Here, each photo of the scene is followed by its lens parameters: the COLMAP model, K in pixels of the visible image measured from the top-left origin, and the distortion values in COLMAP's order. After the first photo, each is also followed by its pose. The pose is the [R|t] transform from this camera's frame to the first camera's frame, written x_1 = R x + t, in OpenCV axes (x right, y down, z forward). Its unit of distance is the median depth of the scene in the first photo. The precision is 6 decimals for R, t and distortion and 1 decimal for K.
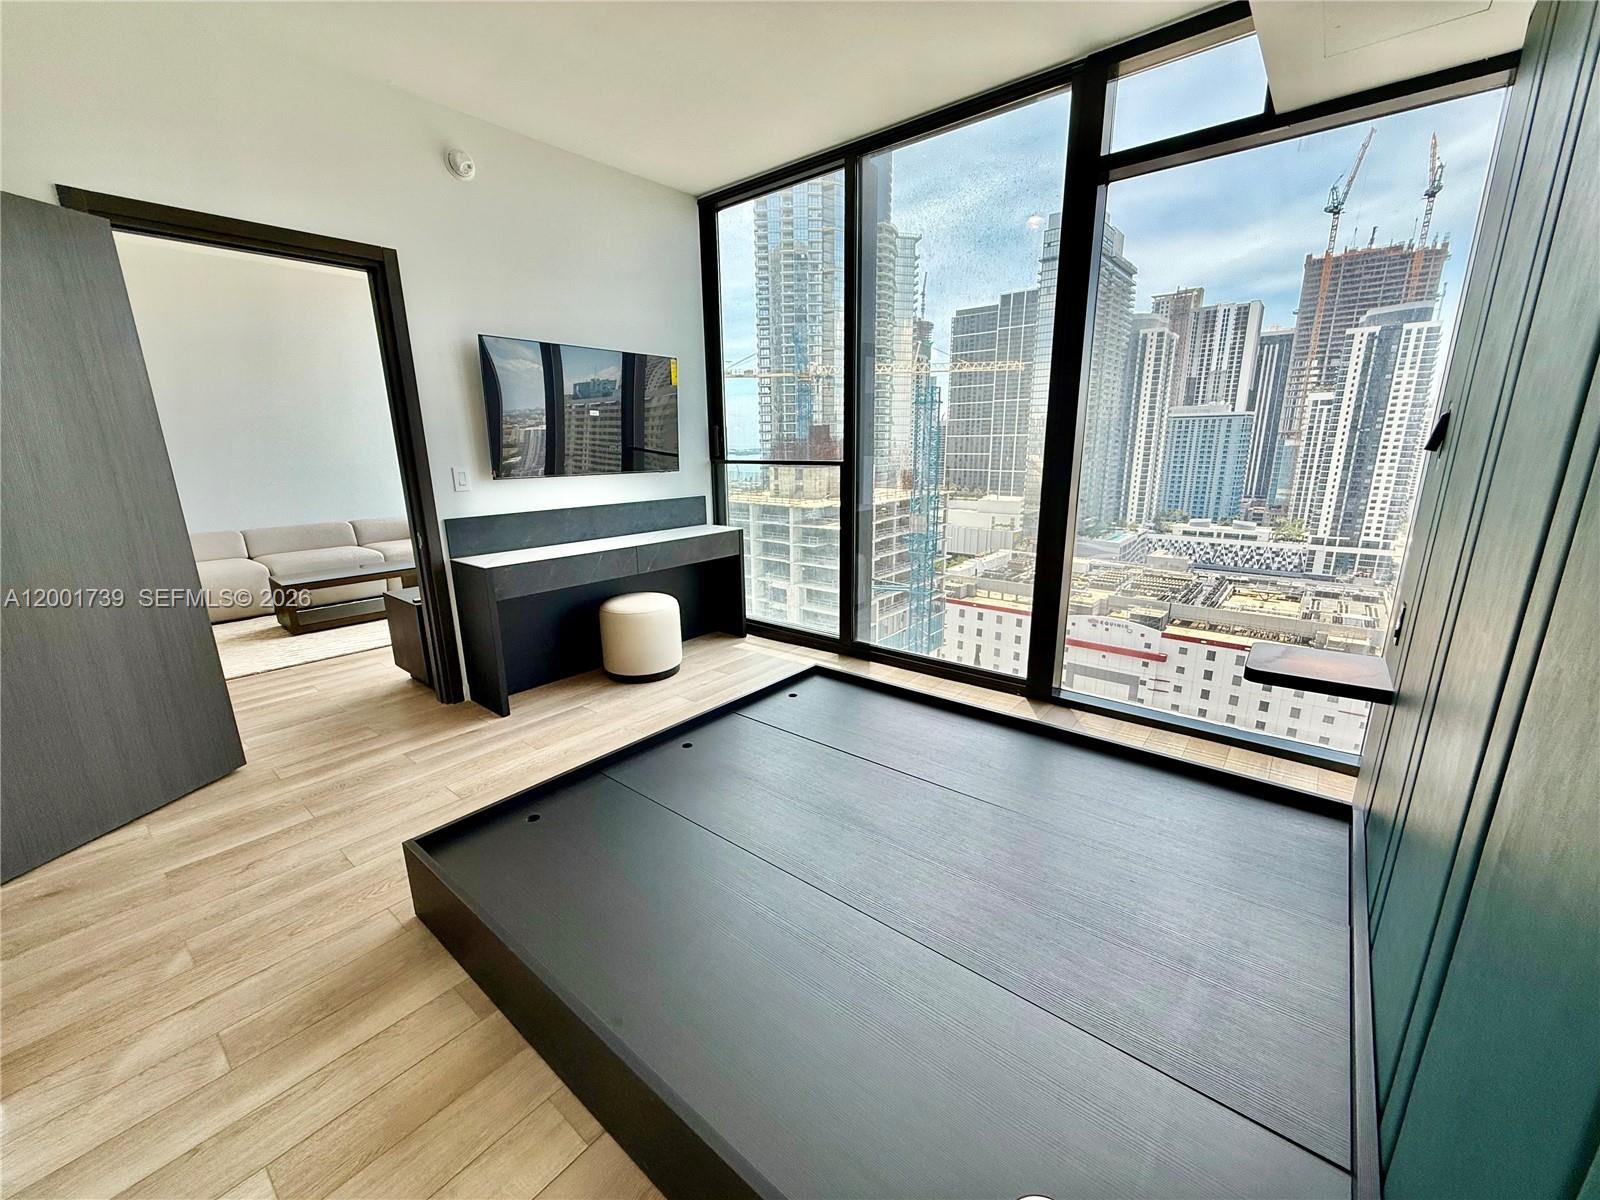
lens RADIAL K [[639.7, 0, 804.5], [0, 639.7, 600.4], [0, 0, 1]] dist [-0.001745, 0.000997]
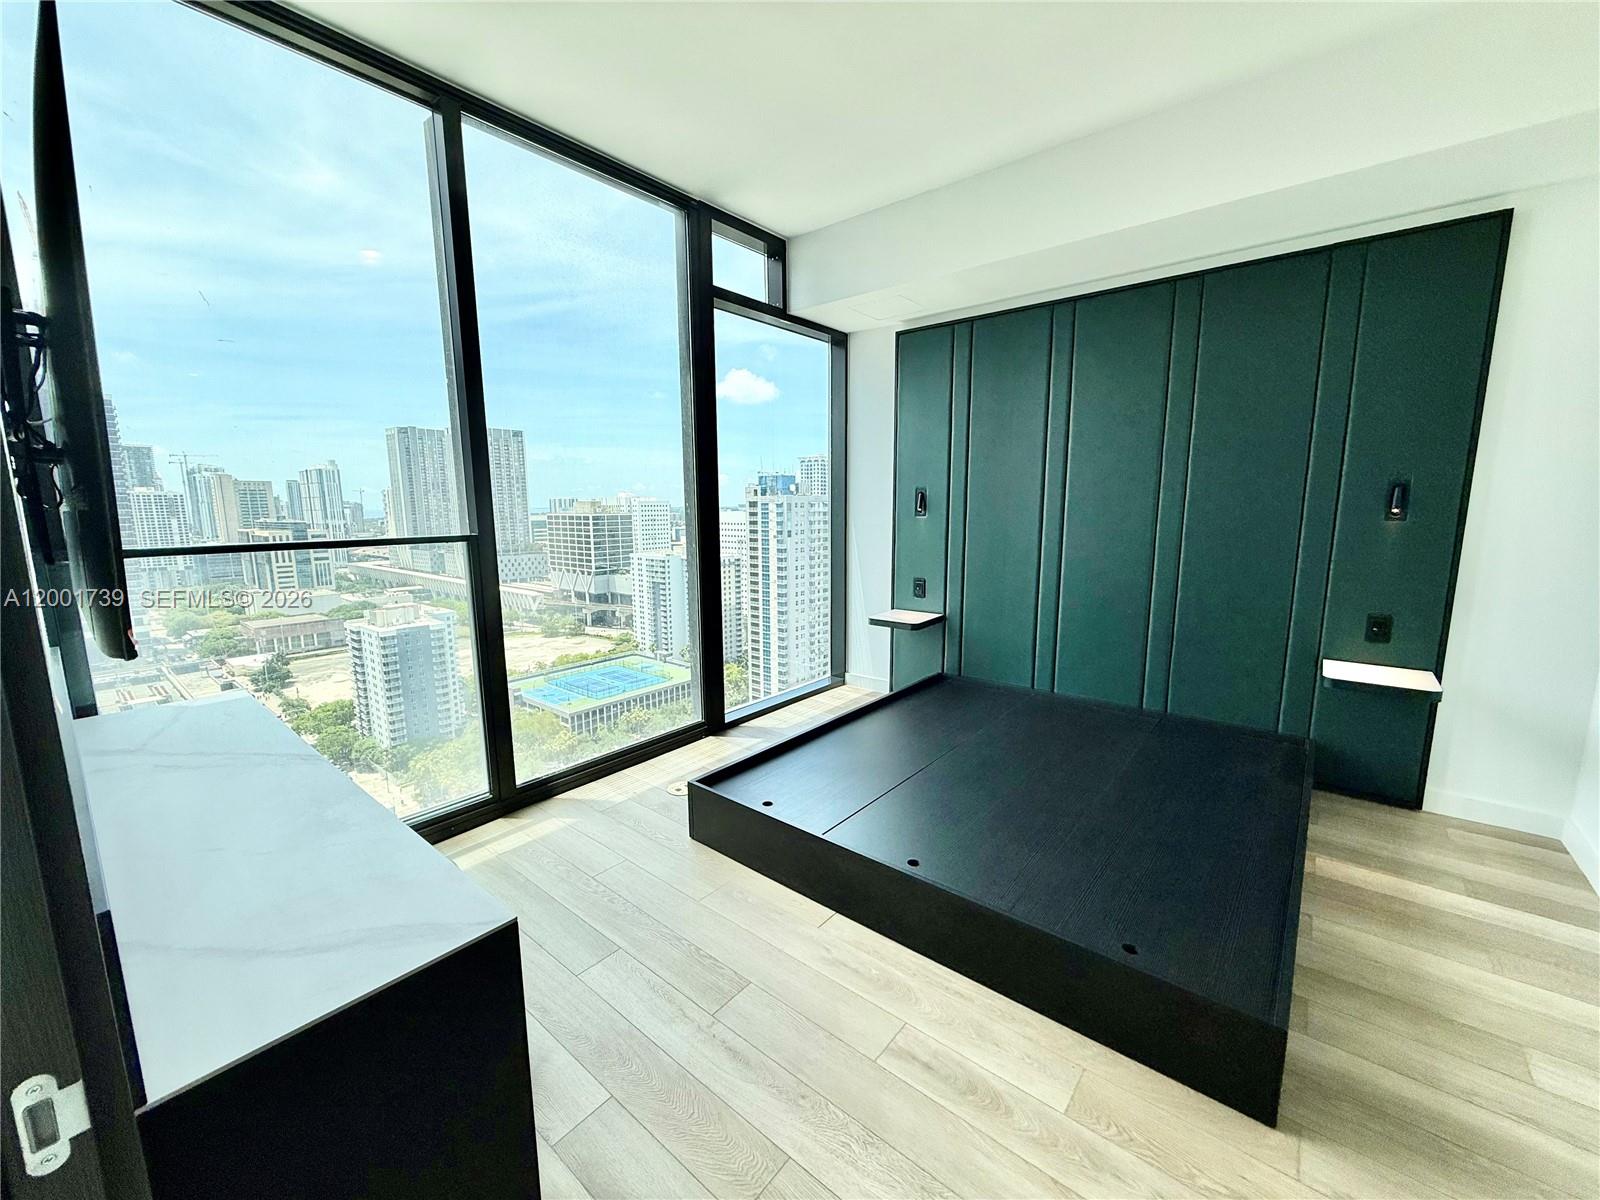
lens RADIAL K [[639.7, 0, 796.1], [0, 639.7, 594.7], [0, 0, 1]] dist [-0.001745, 0.000997]
pose [[0.009658, -0.131199, 0.991309, -0.841079], [0.246965, 0.960957, 0.124775, -0.214876], [-0.968976, 0.243614, 0.041683, 0.904285]]
